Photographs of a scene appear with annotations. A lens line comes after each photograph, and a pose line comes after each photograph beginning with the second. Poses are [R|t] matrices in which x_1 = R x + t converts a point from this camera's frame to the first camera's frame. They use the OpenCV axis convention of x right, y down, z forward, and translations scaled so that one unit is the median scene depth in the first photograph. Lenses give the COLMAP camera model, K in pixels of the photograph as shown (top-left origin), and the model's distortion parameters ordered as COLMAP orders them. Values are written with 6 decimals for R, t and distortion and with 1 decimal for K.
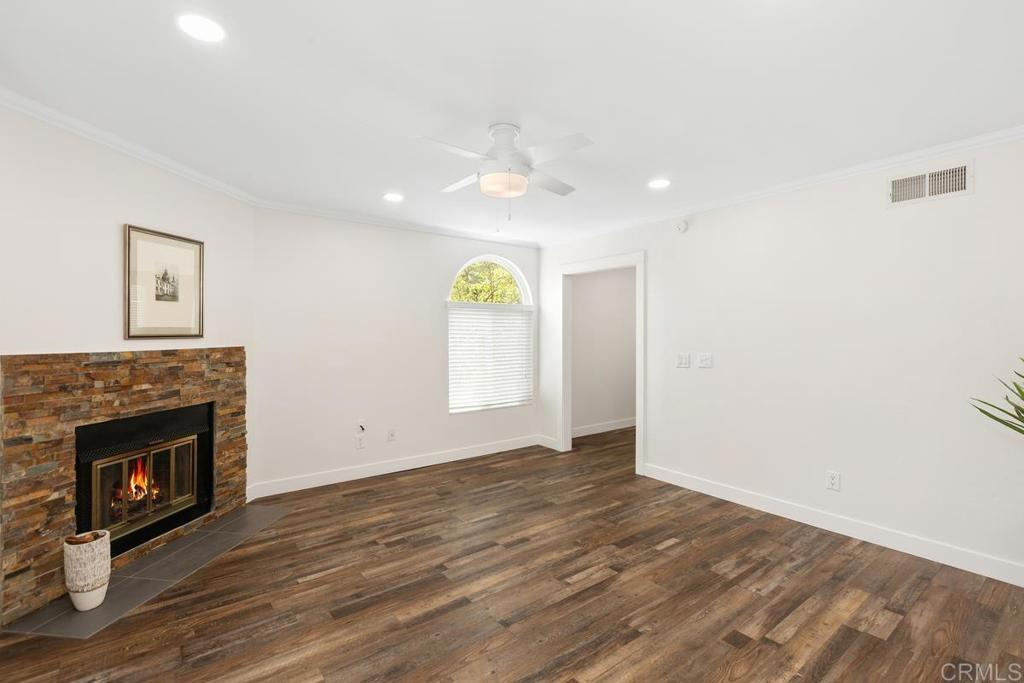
lens RADIAL K [[460.9, 0, 512.2], [0, 460.9, 337.6], [0, 0, 1]] dist [-0.000782, 0.000639]
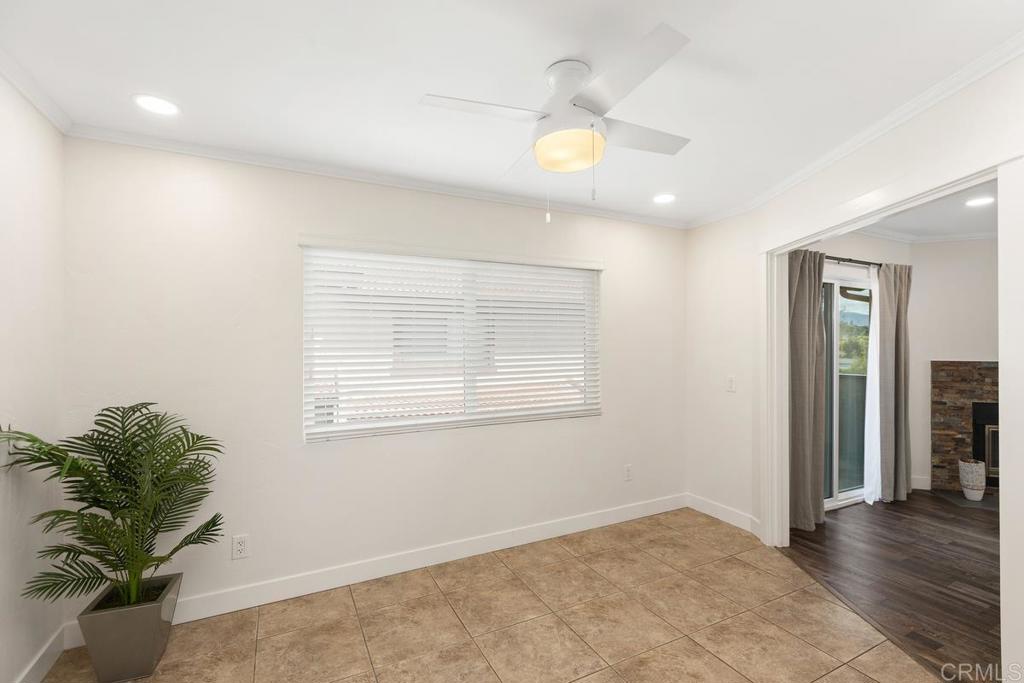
lens RADIAL K [[460.9, 0, 512.1], [0, 460.9, 346.9], [0, 0, 1]] dist [-0.000782, 0.000639]
pose [[-0.183778, -0.005538, -0.982952, 1.014205], [-0.002921, 0.999983, -0.005088, -0.007285], [0.982963, 0.001937, -0.183791, -0.386514]]
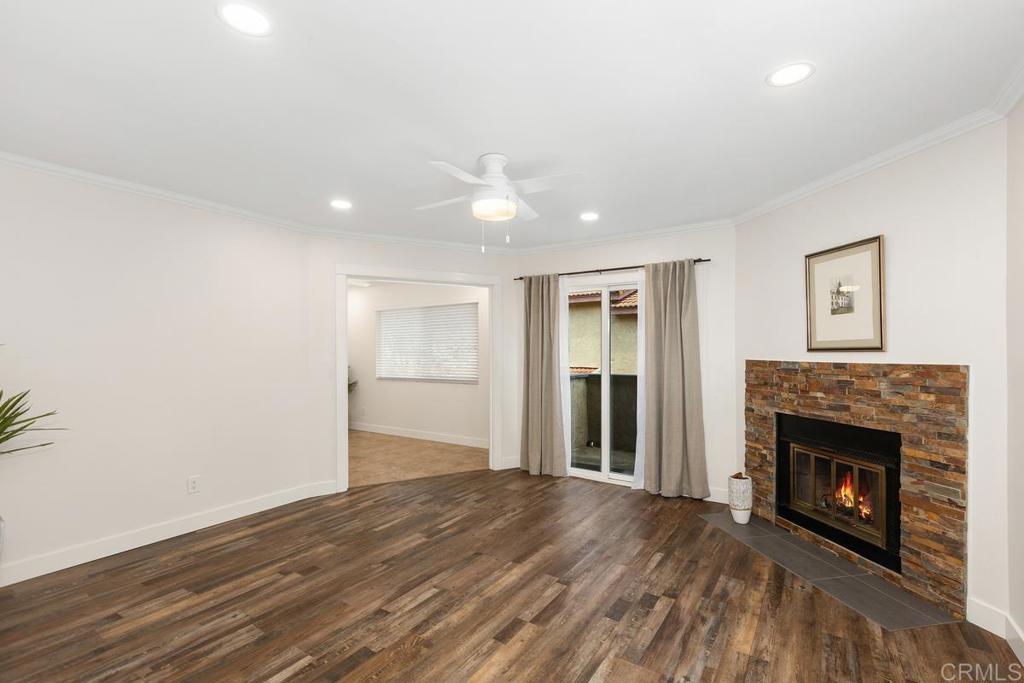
lens RADIAL K [[460.9, 0, 507.1], [0, 460.9, 346.1], [0, 0, 1]] dist [-0.000782, 0.000639]
pose [[-0.951678, -0.002432, -0.307089, 0.261785], [-0.001325, 0.999992, -0.003814, -0.005147], [0.307096, -0.003223, -0.951673, 1.853926]]
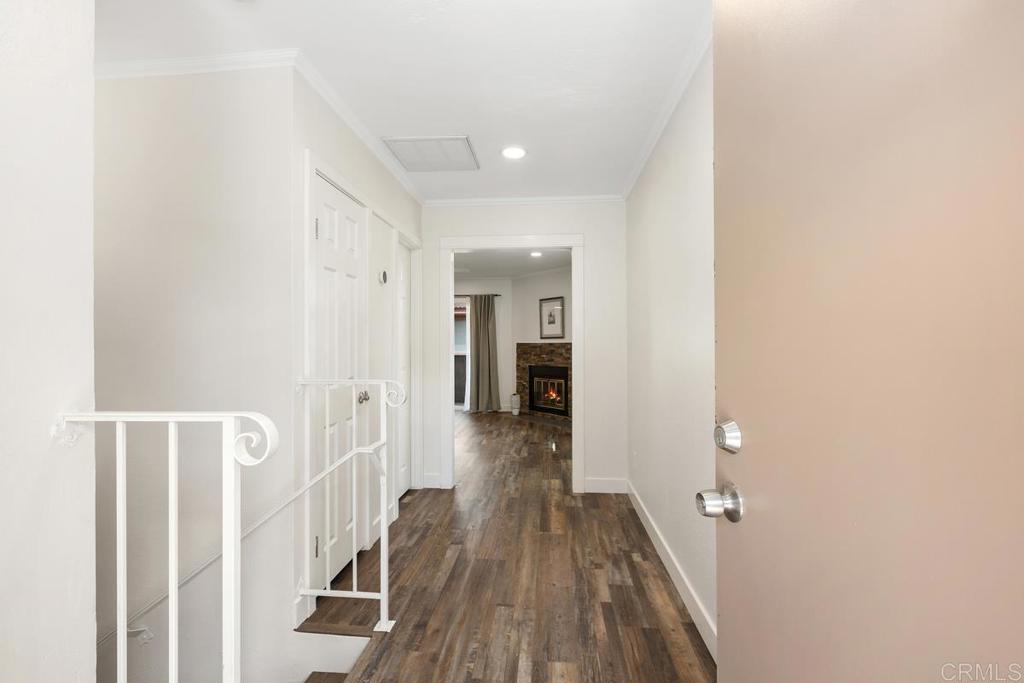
lens RADIAL K [[460.9, 0, 511.9], [0, 460.9, 338.6], [0, 0, 1]] dist [-0.000782, 0.000639]
pose [[-0.675462, -0.003542, -0.737386, 1.391624], [-0.000342, 0.999990, -0.004490, 0.015043], [0.737395, -0.002781, -0.675456, 2.765003]]
